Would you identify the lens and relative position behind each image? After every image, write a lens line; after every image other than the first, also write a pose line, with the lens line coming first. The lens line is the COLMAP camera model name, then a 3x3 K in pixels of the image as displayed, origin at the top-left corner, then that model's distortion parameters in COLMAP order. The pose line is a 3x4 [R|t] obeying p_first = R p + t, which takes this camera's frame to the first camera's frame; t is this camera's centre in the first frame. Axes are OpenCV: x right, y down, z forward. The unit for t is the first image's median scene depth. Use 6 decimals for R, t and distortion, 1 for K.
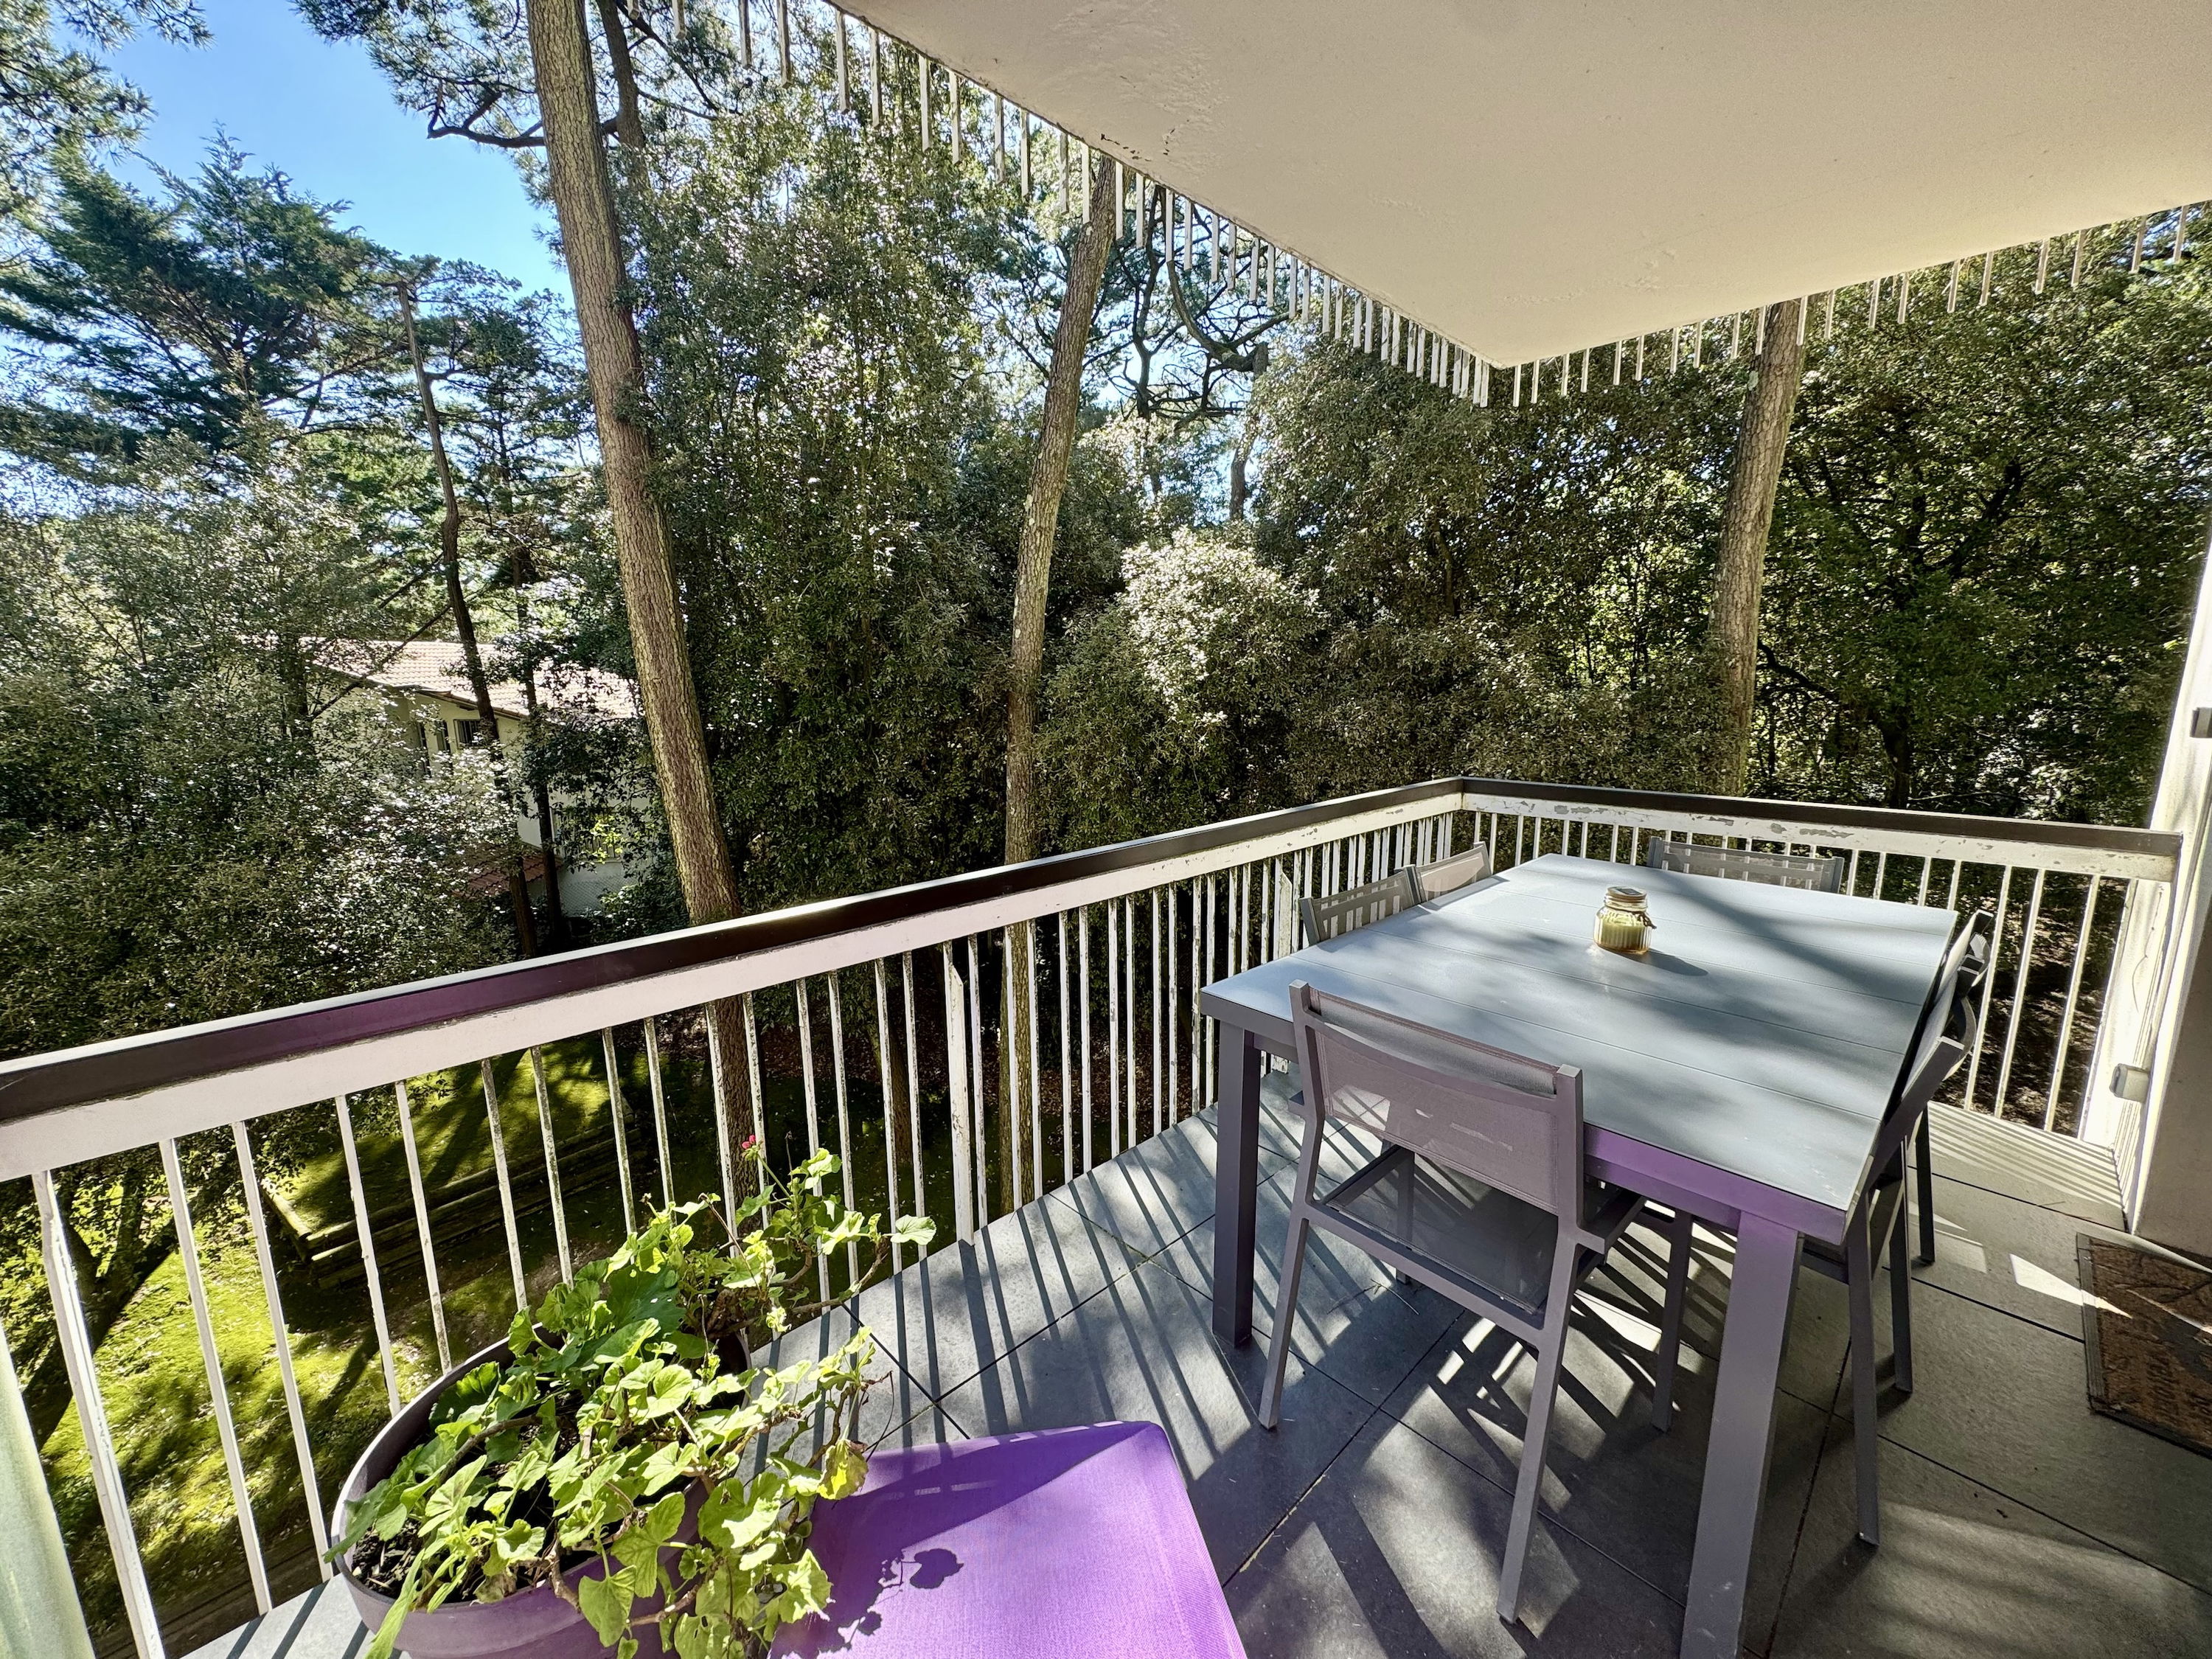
lens RADIAL K [[882.1, 0, 1106.0], [0, 882.1, 829.5], [0, 0, 1]] dist [-0.000455, 0.004198]
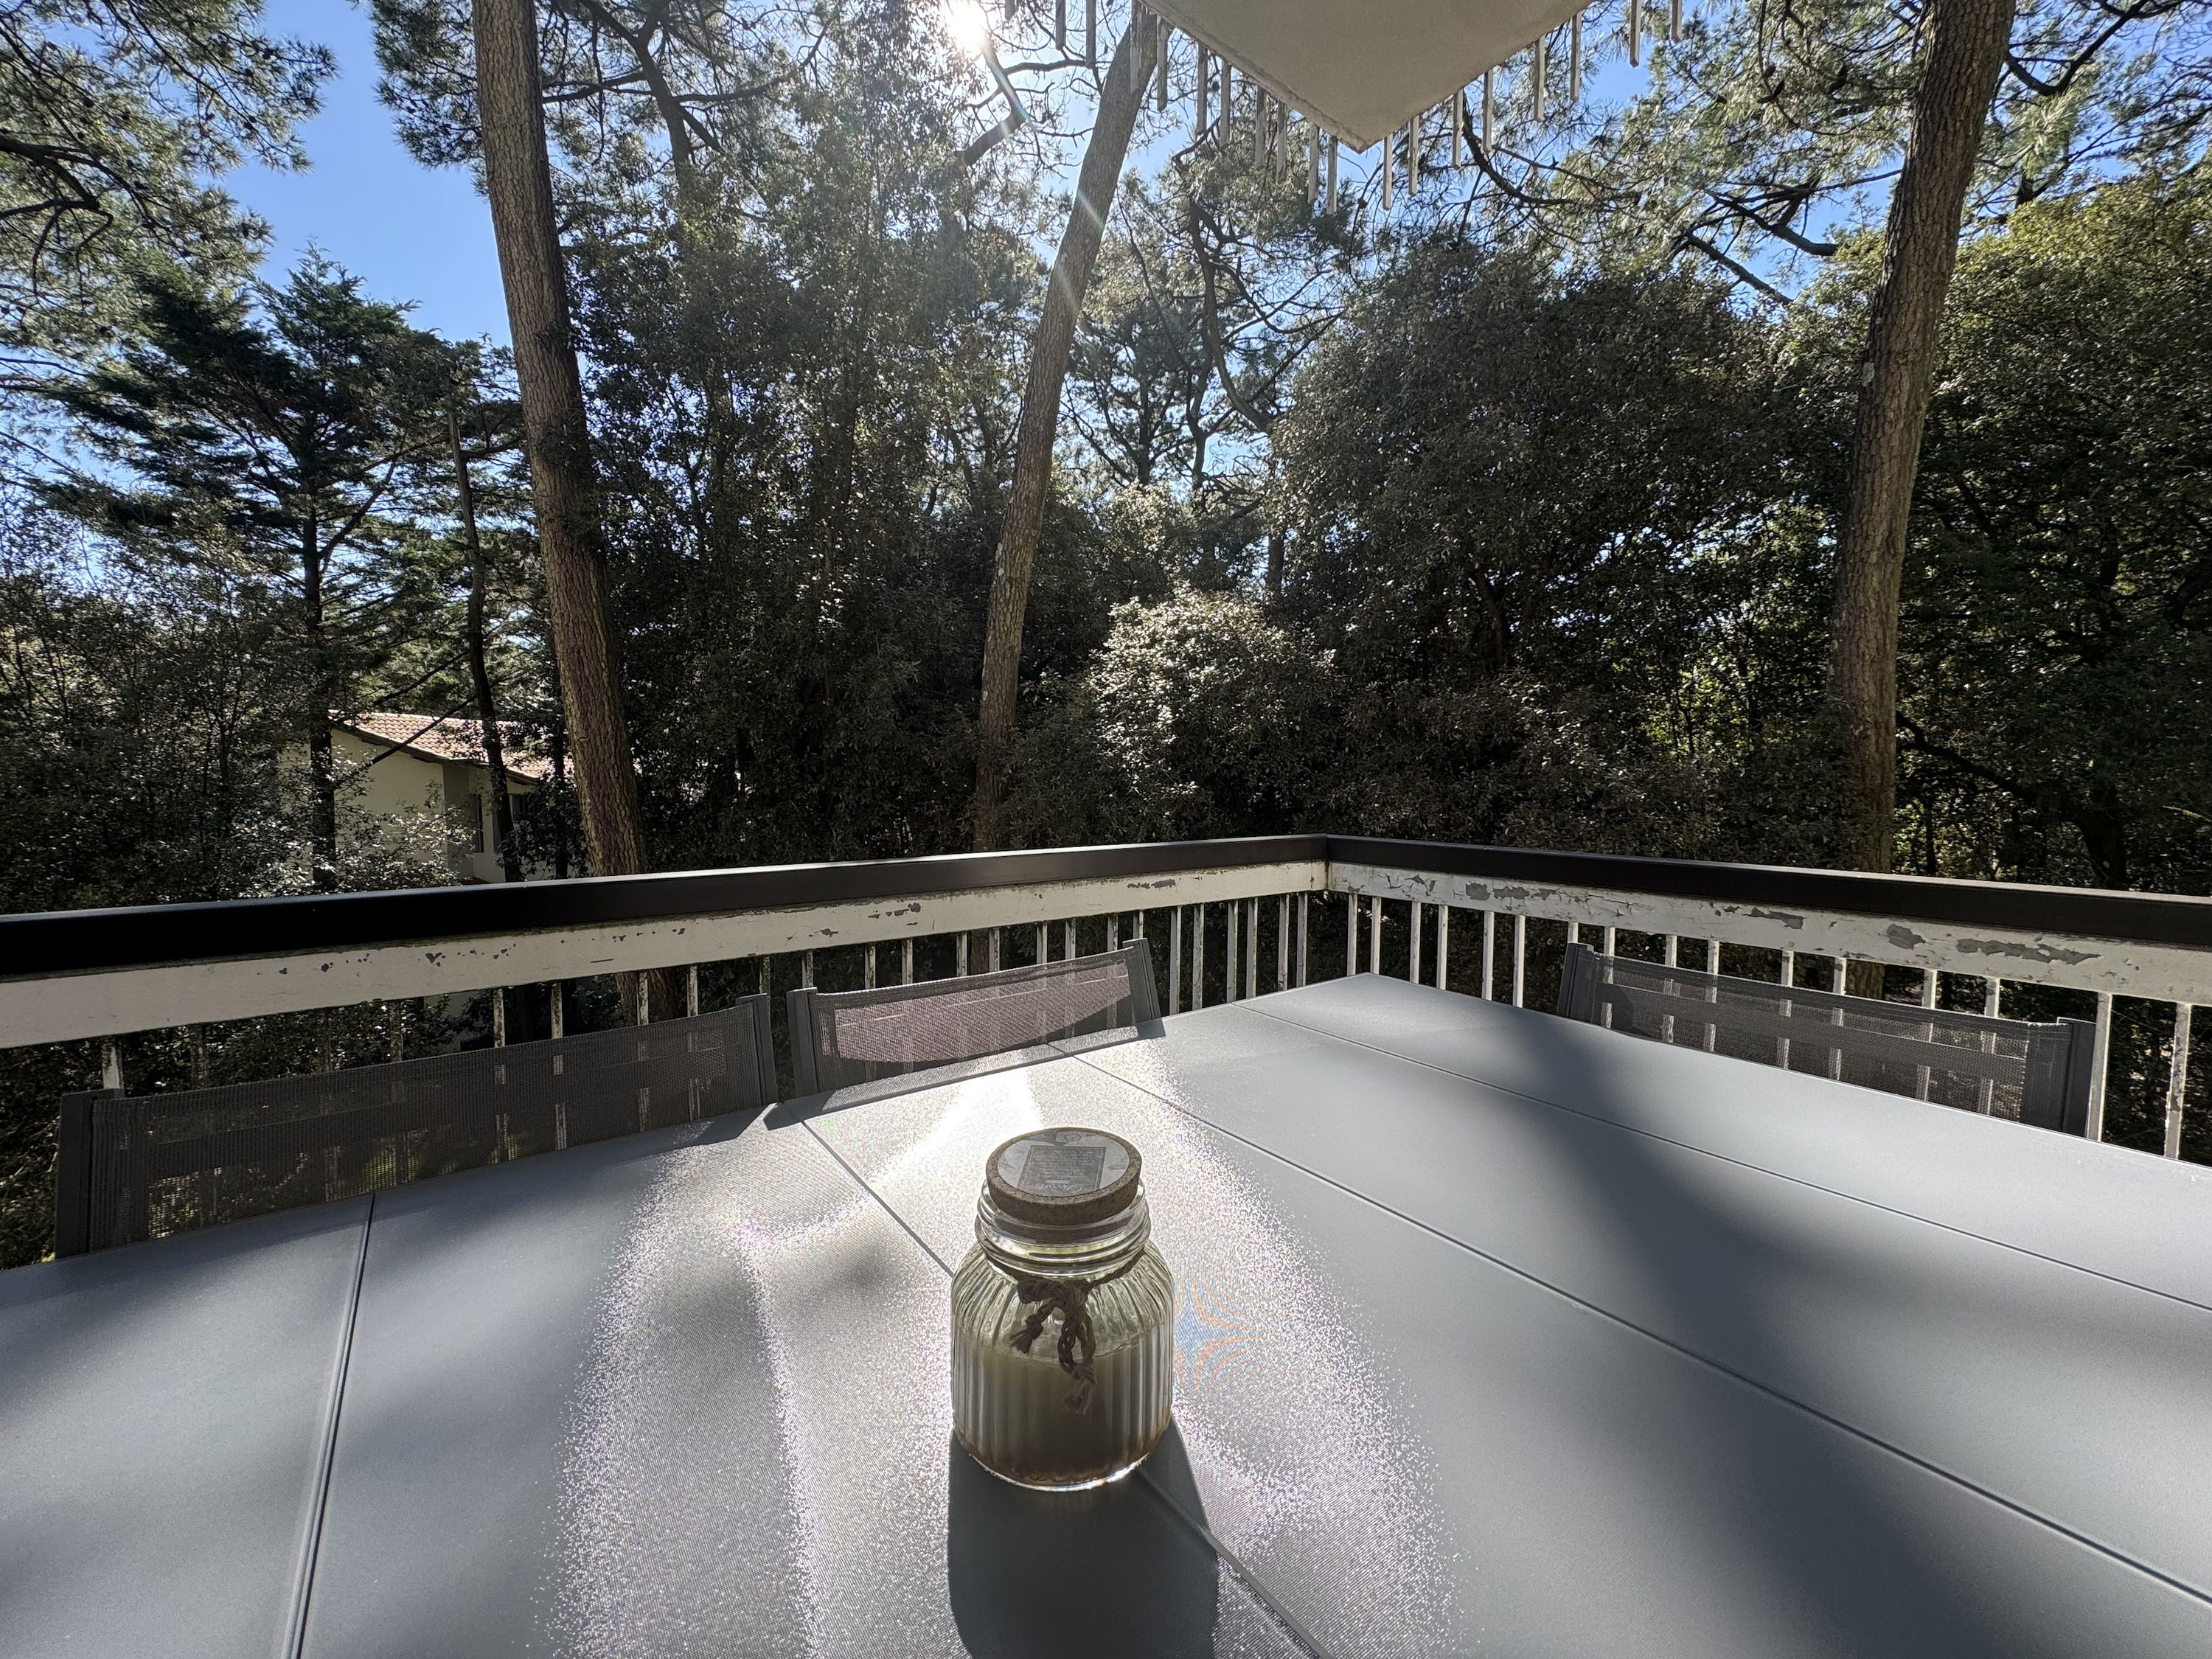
lens RADIAL K [[885.4, 0, 1106.0], [0, 885.4, 829.5], [0, 0, 1]] dist [0.002531, -0.003016]
pose [[0.993500, 0.025688, -0.110895, 0.123789], [-0.037828, 0.993344, -0.108793, 0.002562], [0.107363, 0.112281, 0.987859, 0.154178]]
